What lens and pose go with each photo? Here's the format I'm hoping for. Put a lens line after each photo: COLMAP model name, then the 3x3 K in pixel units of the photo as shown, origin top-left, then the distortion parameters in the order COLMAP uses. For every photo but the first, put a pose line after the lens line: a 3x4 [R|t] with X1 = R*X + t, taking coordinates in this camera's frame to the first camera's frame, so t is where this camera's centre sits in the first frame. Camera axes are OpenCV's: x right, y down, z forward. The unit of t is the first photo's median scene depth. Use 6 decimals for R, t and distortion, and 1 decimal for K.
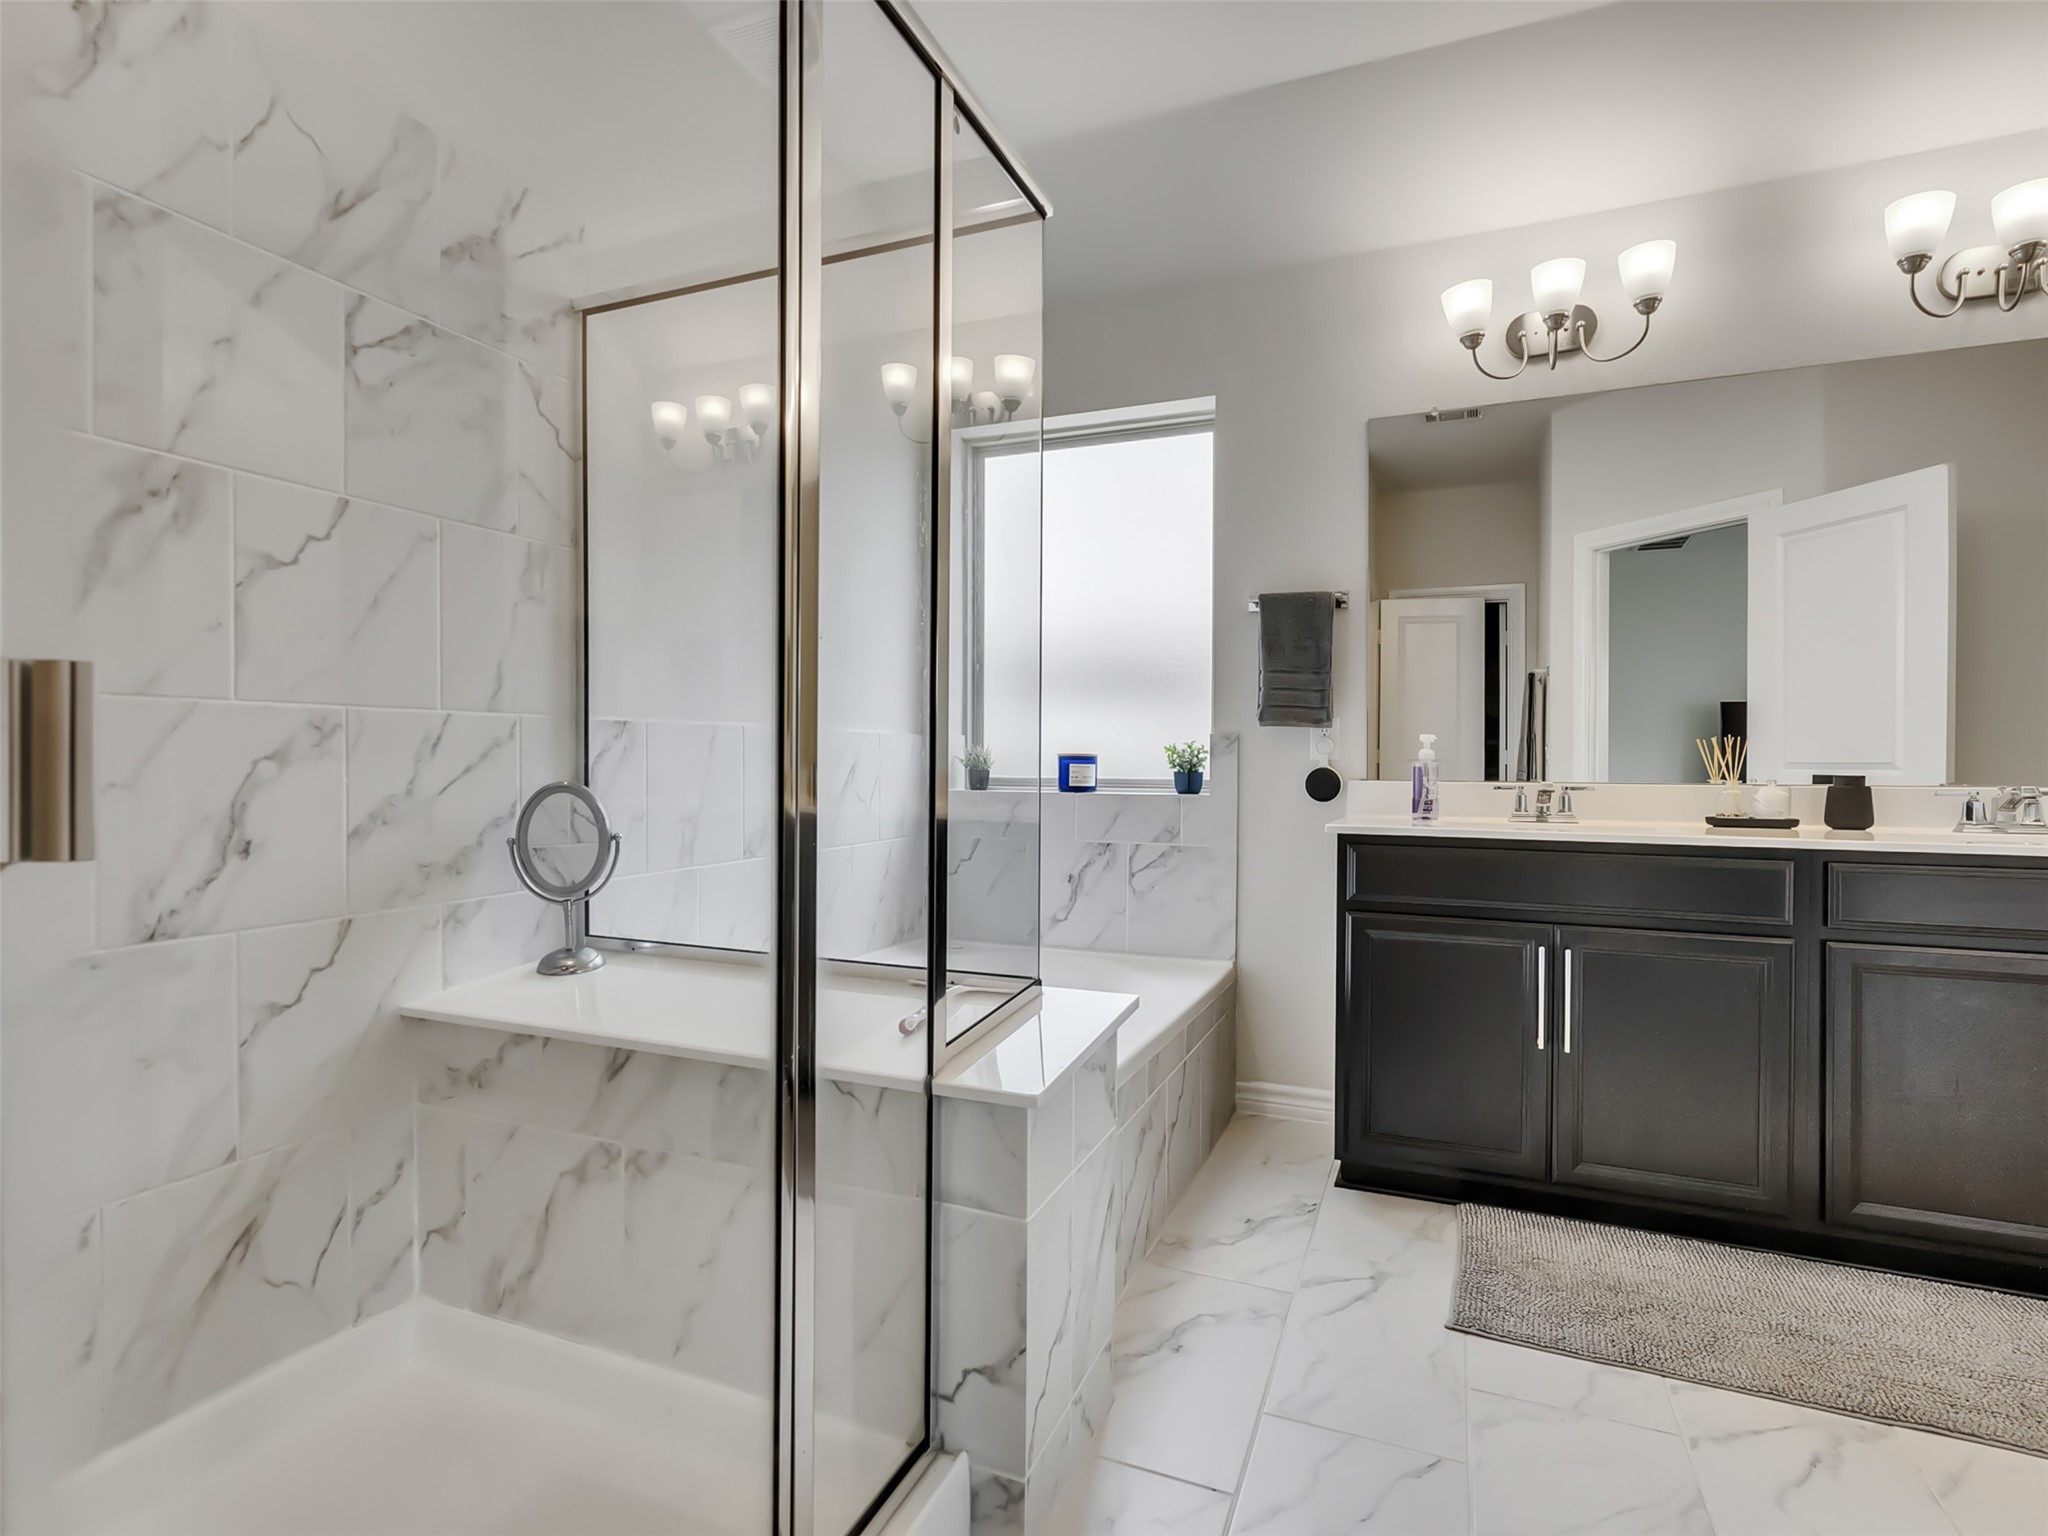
lens RADIAL K [[1052.5, 0, 1012.5], [0, 1052.5, 764.5], [0, 0, 1]] dist [-0.004570, 0.004247]
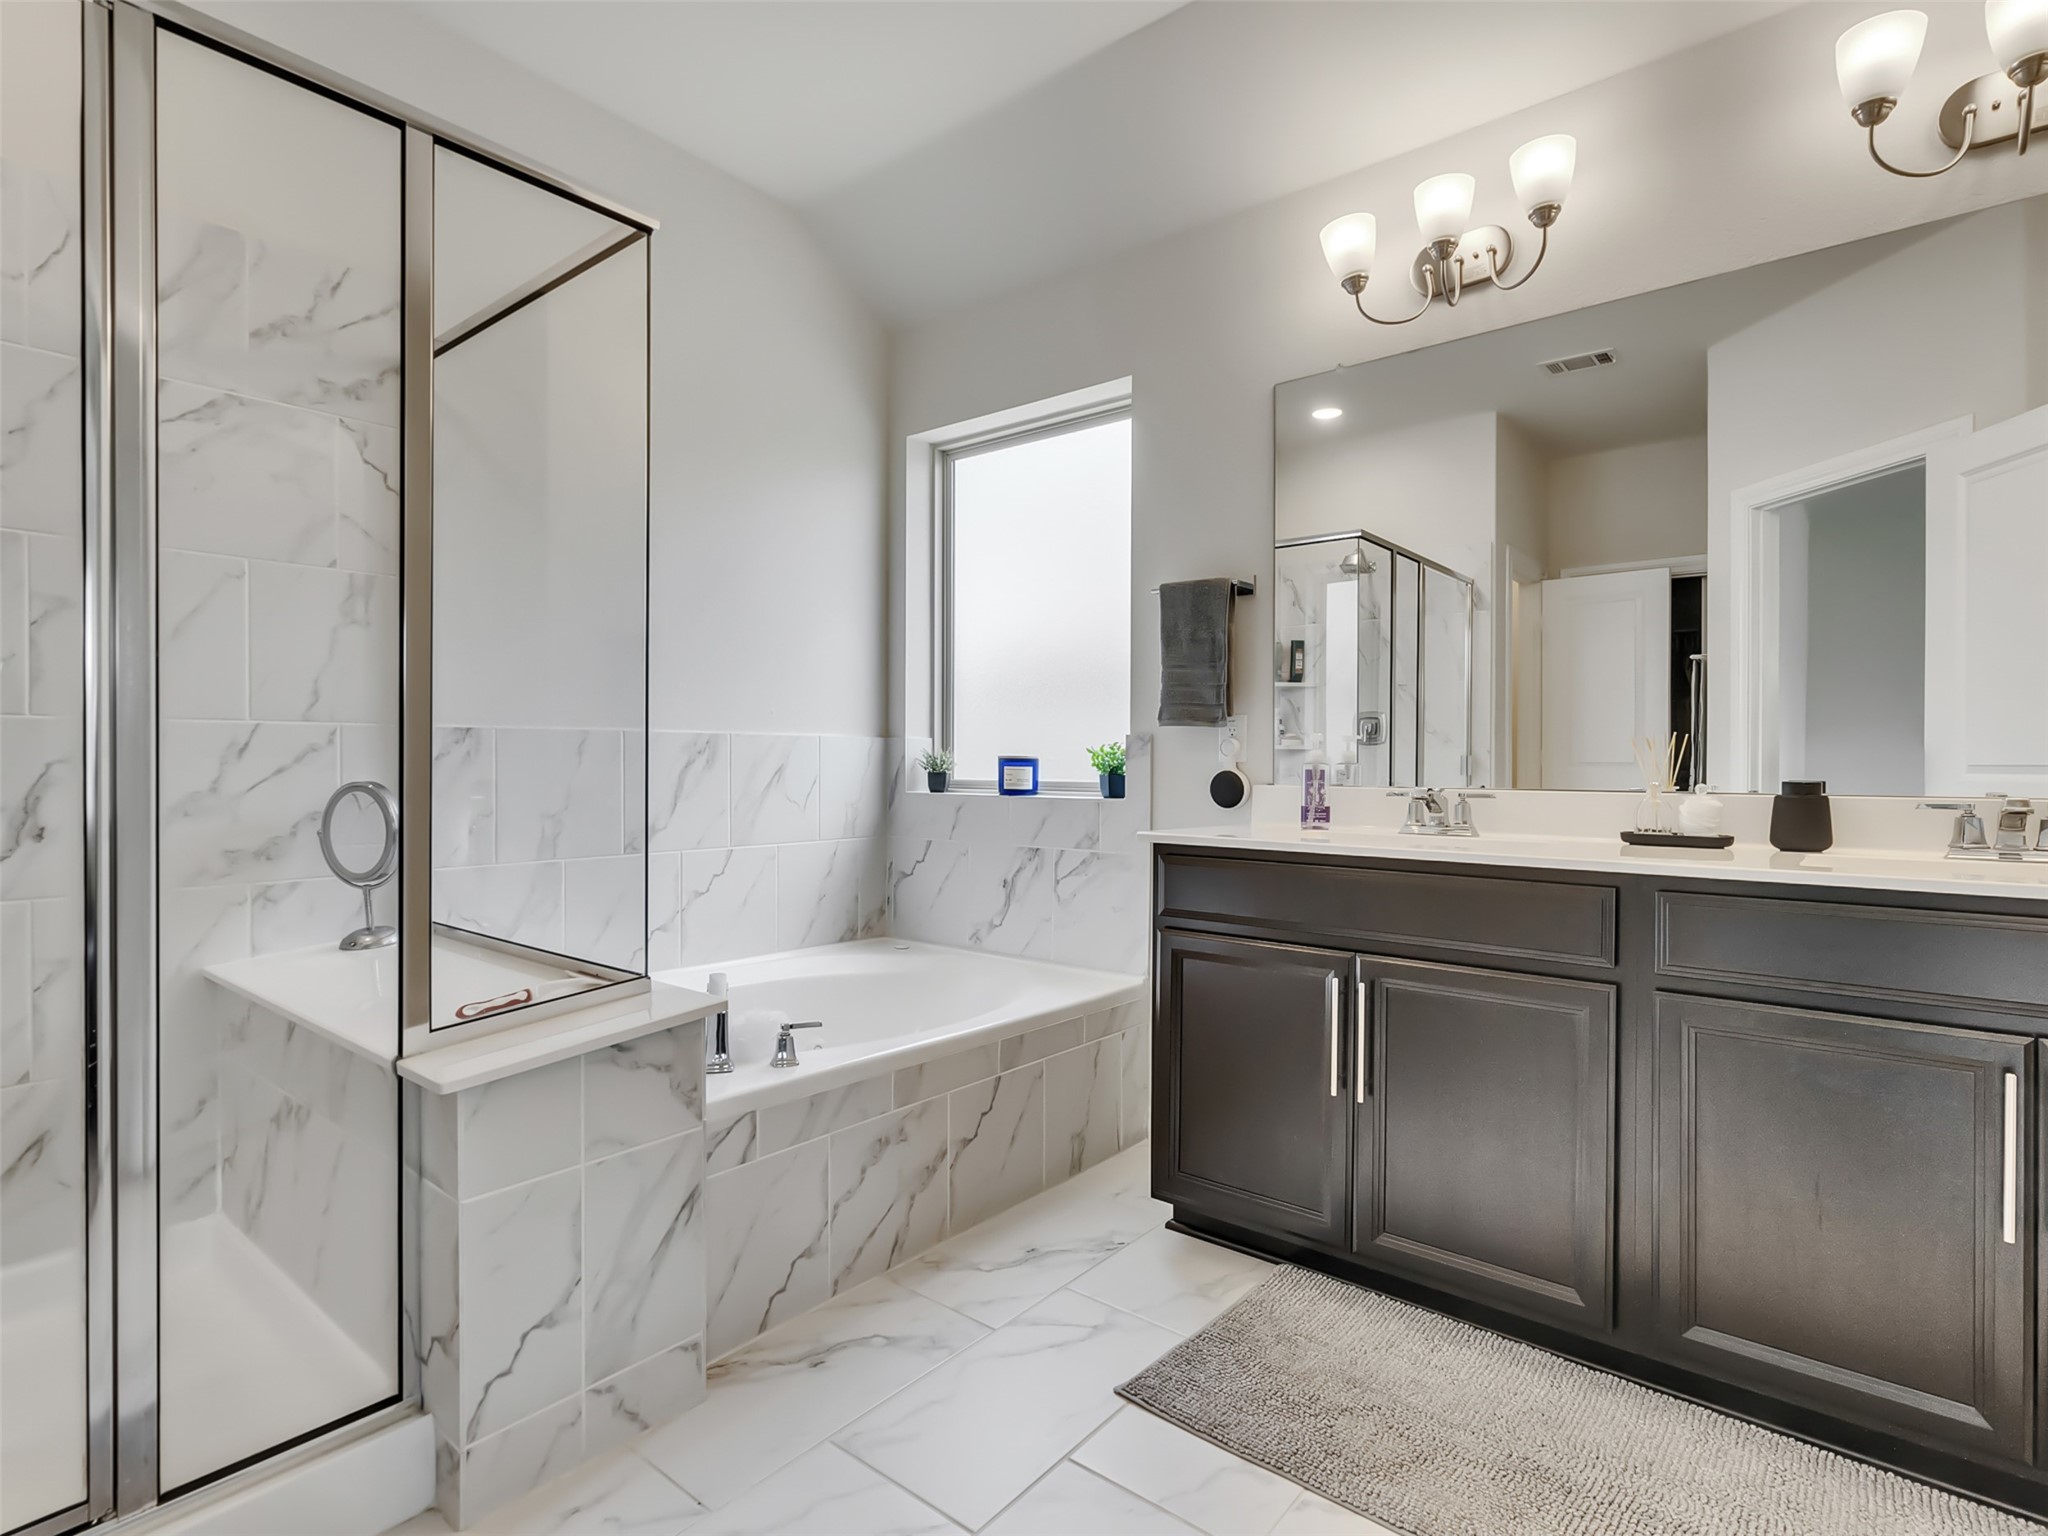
lens RADIAL K [[1052.5, 0, 1009.6], [0, 1052.5, 765.9], [0, 0, 1]] dist [-0.004570, 0.004247]
pose [[0.957210, 0.000629, -0.289395, 0.456098], [-0.000987, 0.999999, -0.001092, -0.000279], [0.289394, 0.001331, 0.957209, 0.084235]]
